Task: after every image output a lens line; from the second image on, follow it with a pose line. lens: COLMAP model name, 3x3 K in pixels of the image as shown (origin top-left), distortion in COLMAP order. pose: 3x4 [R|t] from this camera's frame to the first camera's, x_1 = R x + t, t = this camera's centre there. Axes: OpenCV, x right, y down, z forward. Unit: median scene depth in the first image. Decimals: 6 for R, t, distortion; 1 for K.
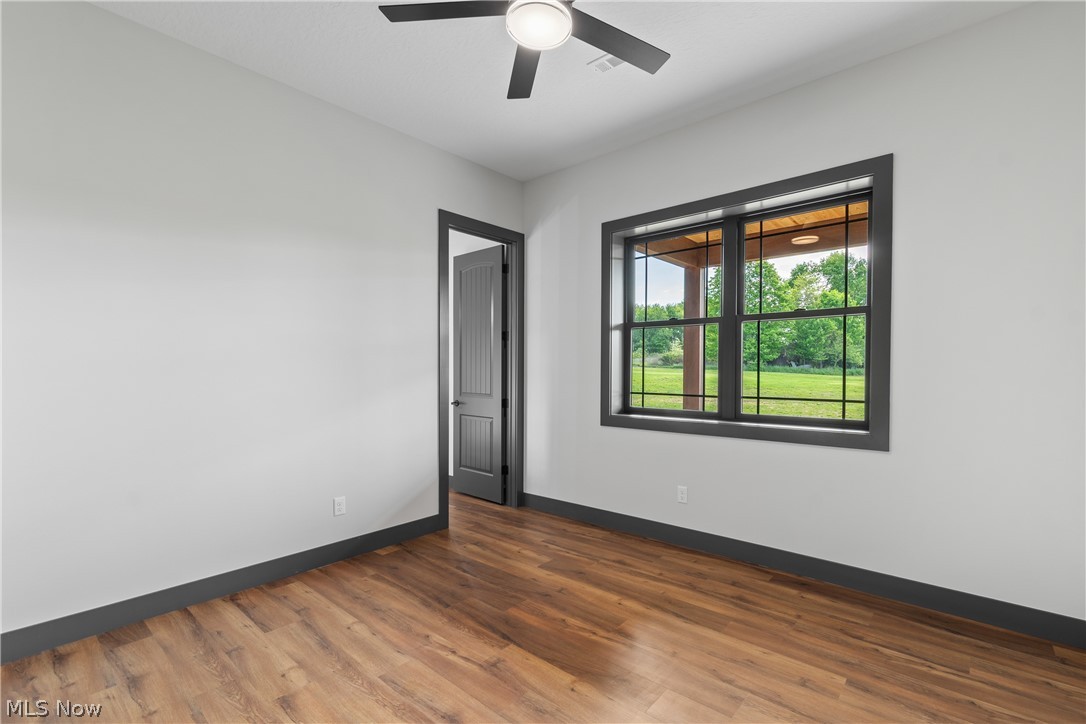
lens RADIAL K [[481.5, 0, 545.8], [0, 481.5, 367.5], [0, 0, 1]] dist [0.001981, -0.002347]
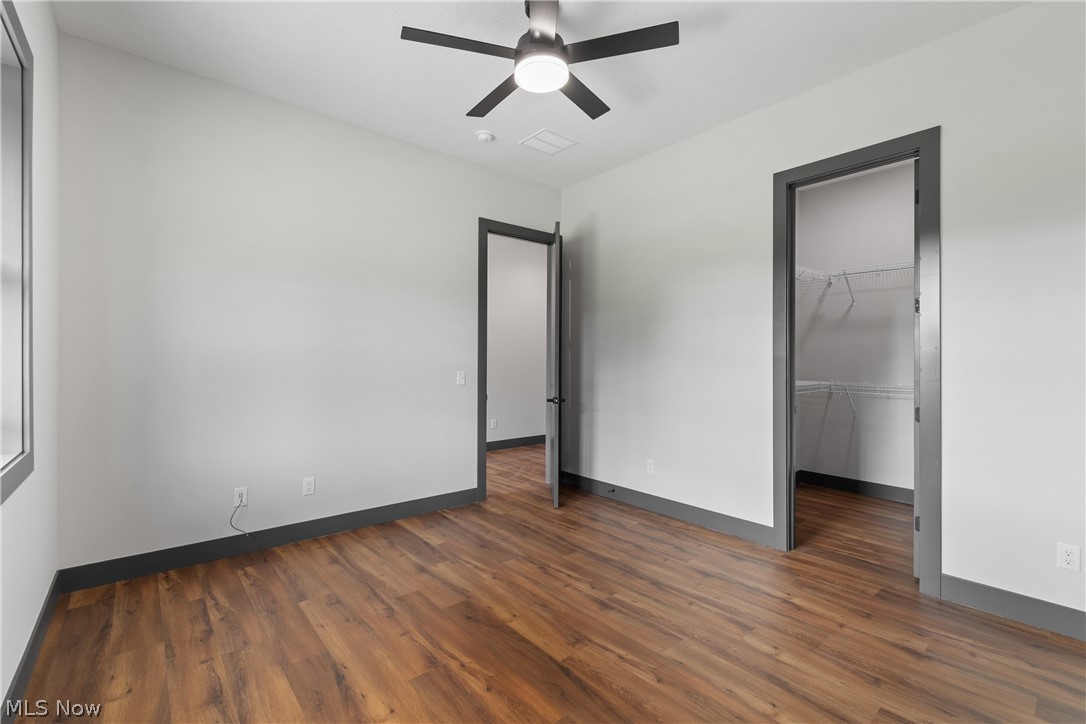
lens RADIAL K [[481.5, 0, 538.6], [0, 481.5, 359.0], [0, 0, 1]] dist [0.001981, -0.002347]
pose [[-0.986151, -0.003603, 0.165808, -0.185888], [-0.003941, 0.999991, -0.001709, 0.005870], [-0.165800, -0.002338, -0.986157, 1.958422]]
